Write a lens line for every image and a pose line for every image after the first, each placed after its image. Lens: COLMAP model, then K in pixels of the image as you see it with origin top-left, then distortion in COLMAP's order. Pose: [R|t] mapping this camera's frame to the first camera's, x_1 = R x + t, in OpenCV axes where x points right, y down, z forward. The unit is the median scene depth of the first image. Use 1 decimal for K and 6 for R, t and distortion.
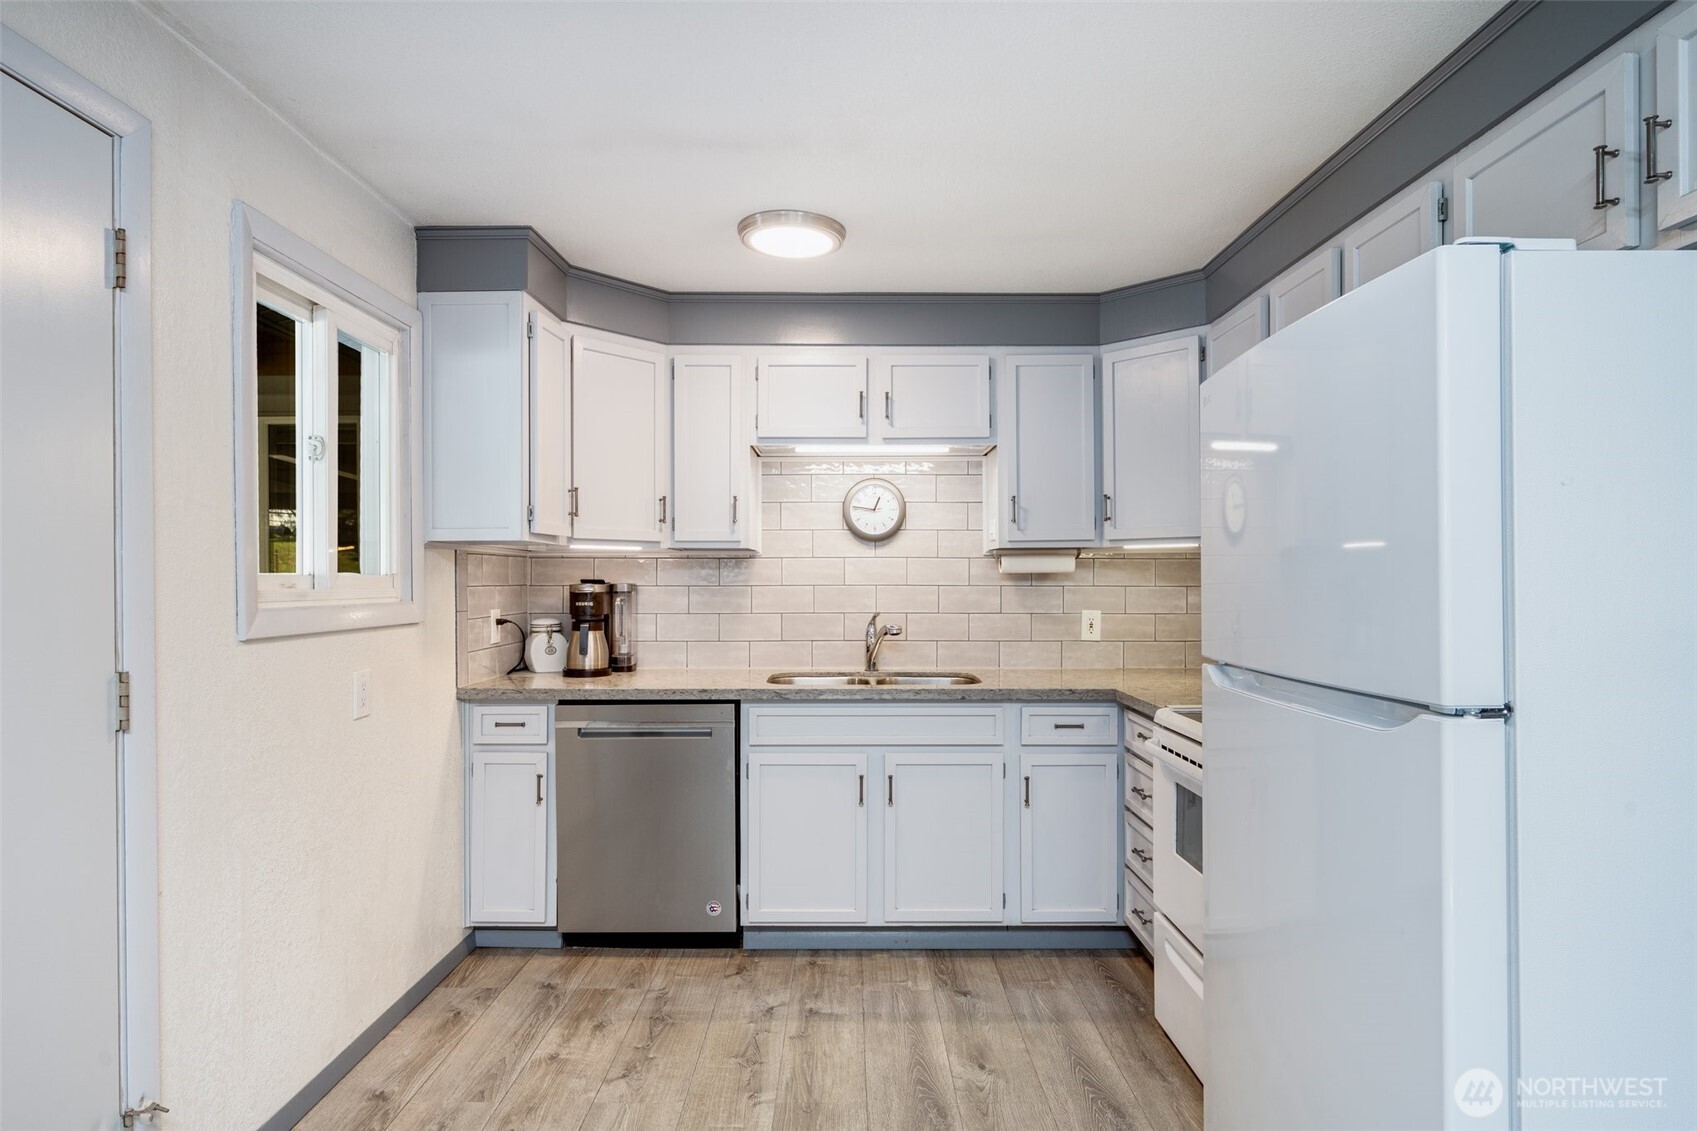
lens RADIAL K [[892.8, 0, 857.0], [0, 892.8, 577.0], [0, 0, 1]] dist [-0.005285, -0.000543]
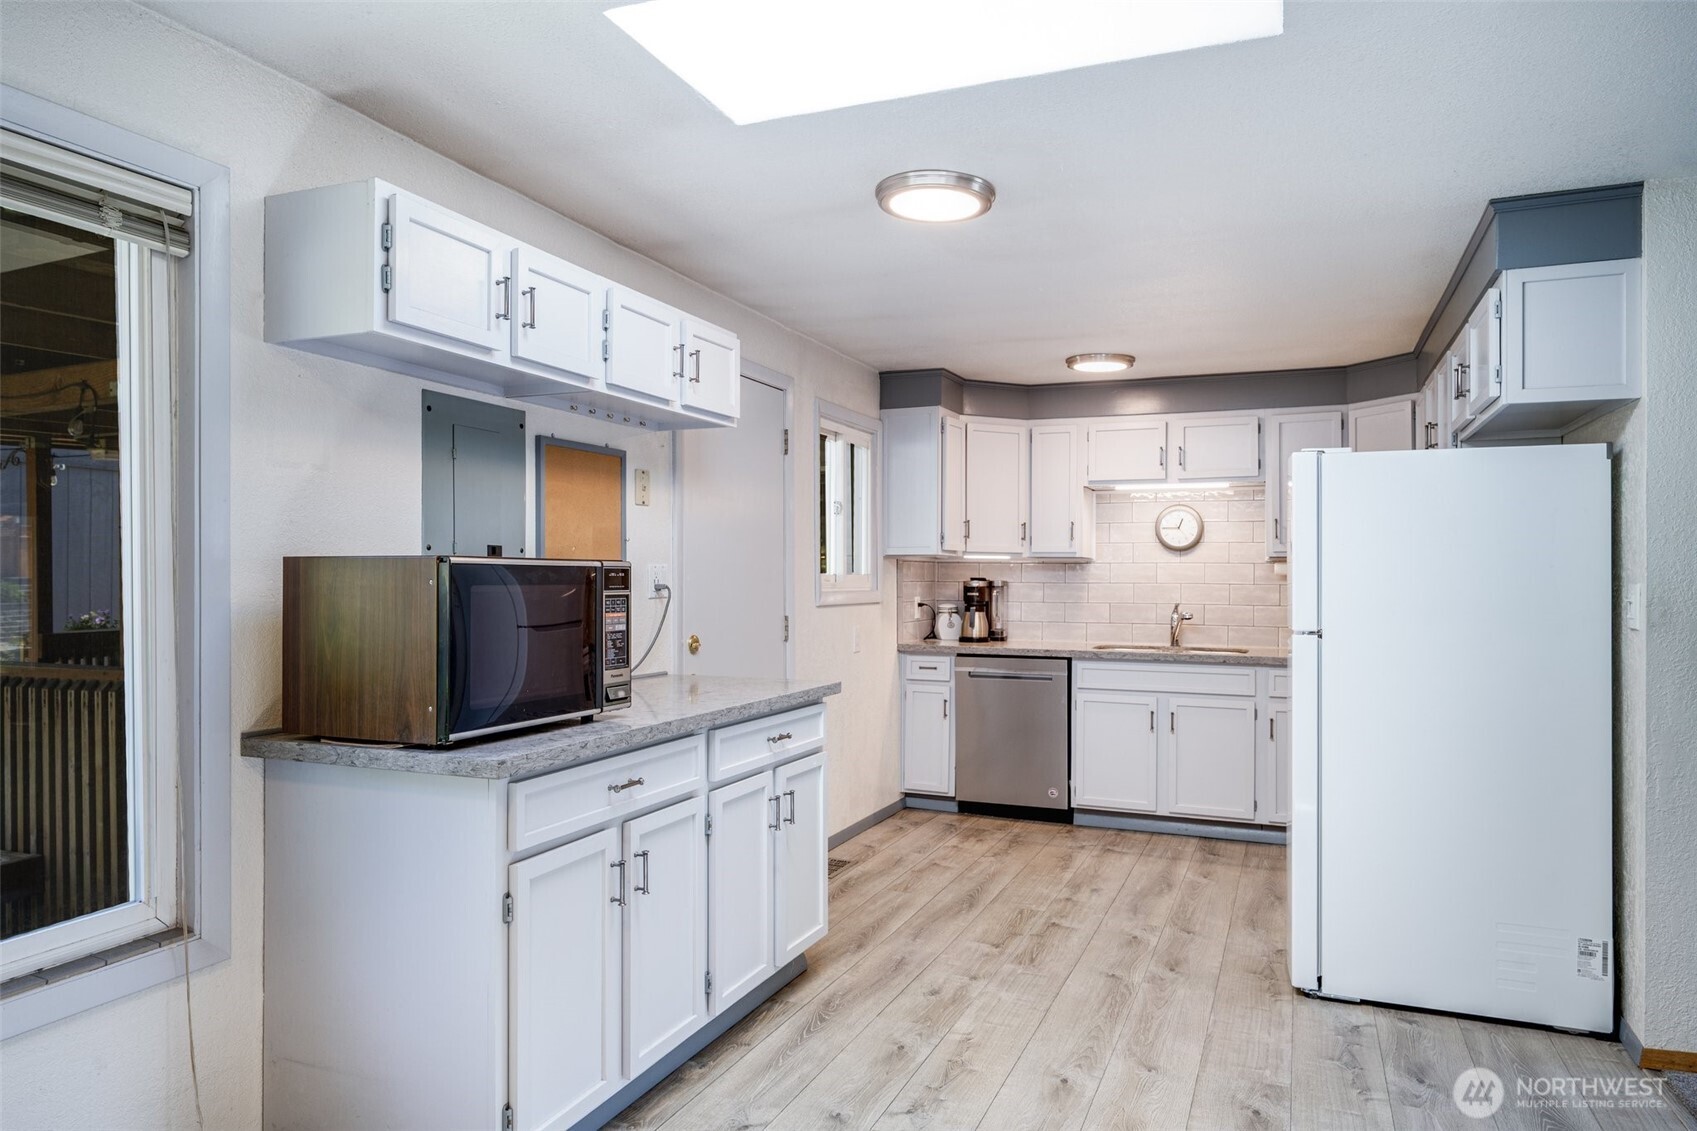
lens RADIAL K [[1074.8, 0, 851.6], [0, 1074.8, 577.3], [0, 0, 1]] dist [-0.006237, -0.001418]
pose [[0.918404, 0.006198, -0.395594, 0.249467], [-0.005054, 0.999979, 0.003934, -0.004723], [0.395611, -0.001614, 0.918417, -0.832636]]
